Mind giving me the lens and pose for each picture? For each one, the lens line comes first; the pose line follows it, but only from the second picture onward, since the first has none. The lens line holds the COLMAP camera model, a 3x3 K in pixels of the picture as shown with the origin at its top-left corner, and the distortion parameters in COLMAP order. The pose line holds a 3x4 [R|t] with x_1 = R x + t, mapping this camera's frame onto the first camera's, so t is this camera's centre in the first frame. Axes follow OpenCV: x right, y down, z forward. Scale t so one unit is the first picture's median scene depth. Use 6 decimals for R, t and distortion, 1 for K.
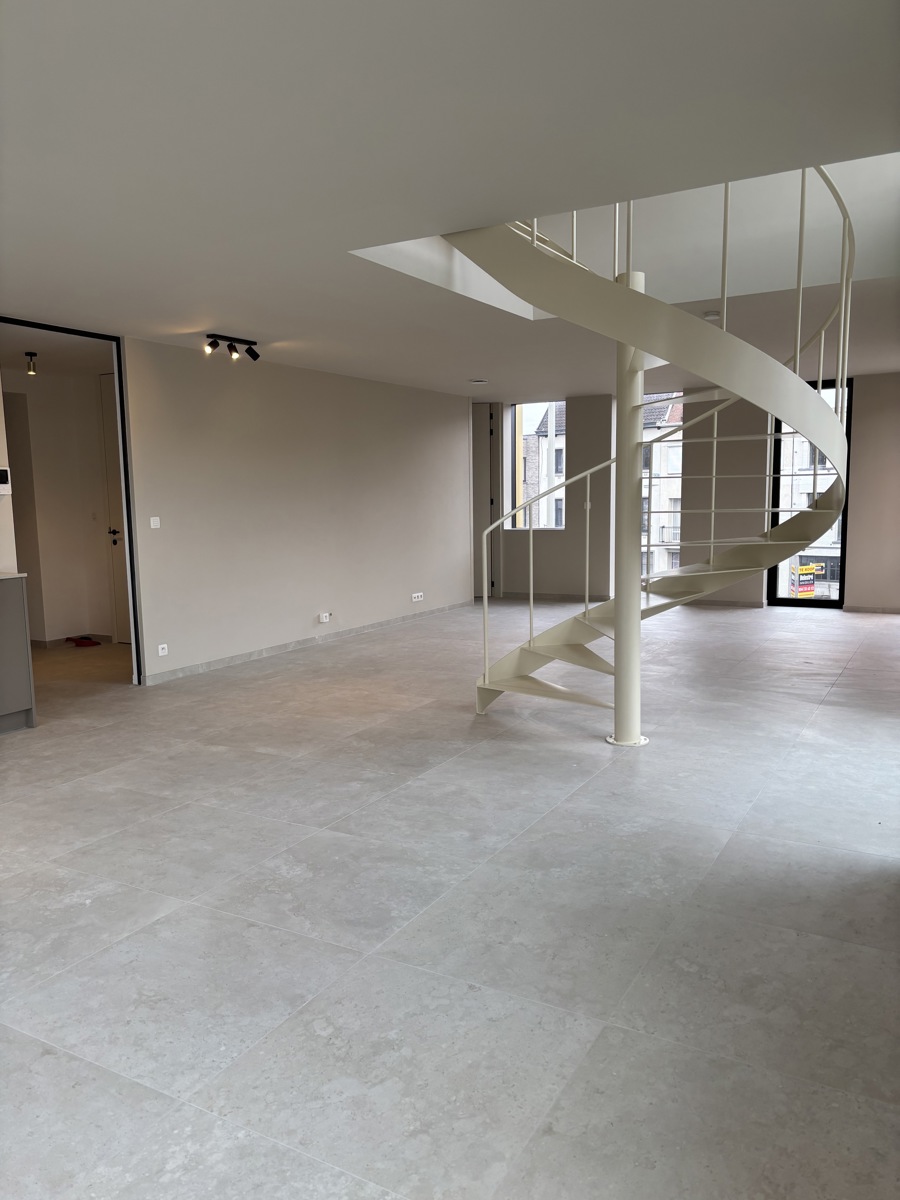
lens RADIAL K [[909.9, 0, 456.5], [0, 909.9, 607.2], [0, 0, 1]] dist [0.020037, -0.015096]
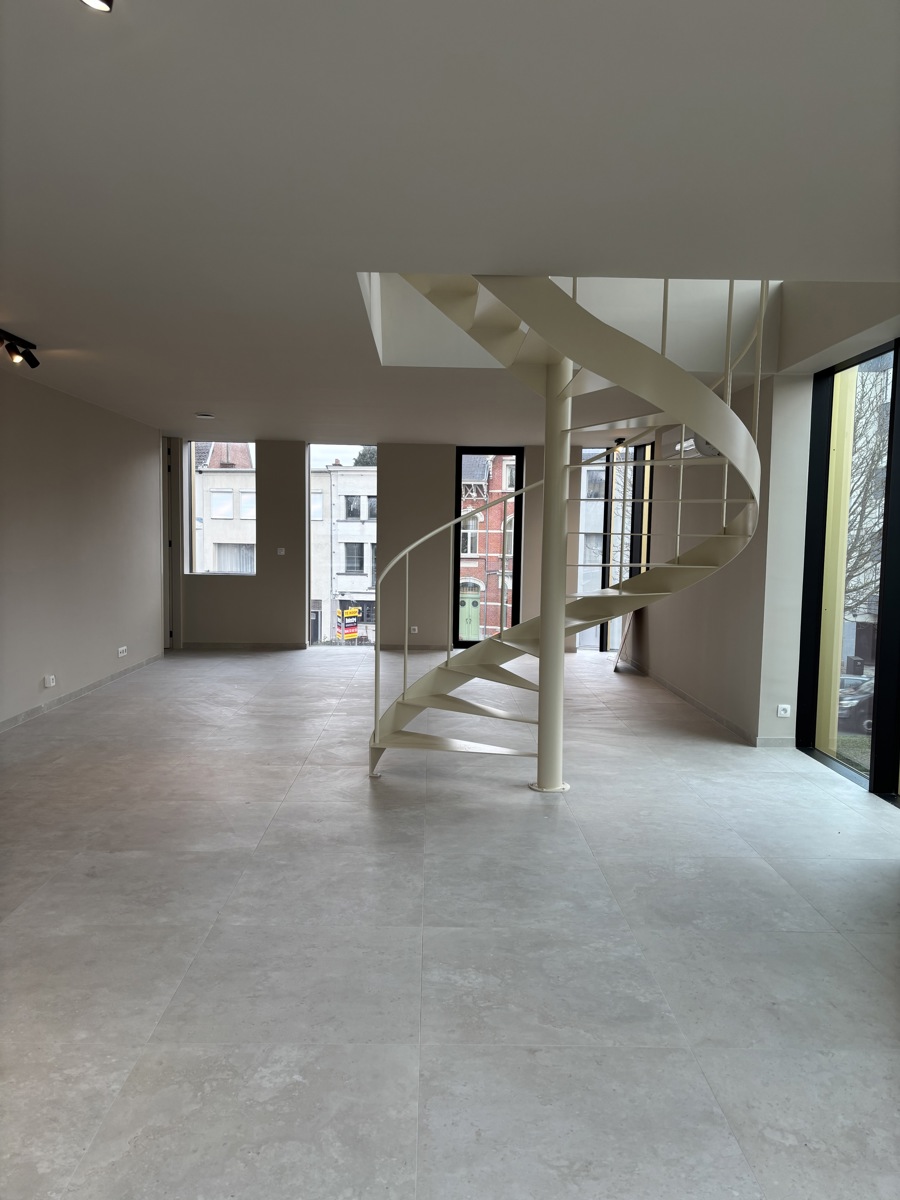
lens RADIAL K [[909.9, 0, 457.1], [0, 909.9, 592.7], [0, 0, 1]] dist [0.020037, -0.015096]
pose [[0.862194, -0.001251, 0.506576, -0.493533], [0.033722, 0.997921, -0.054931, -0.020840], [-0.505454, 0.064444, 0.860443, 0.195547]]
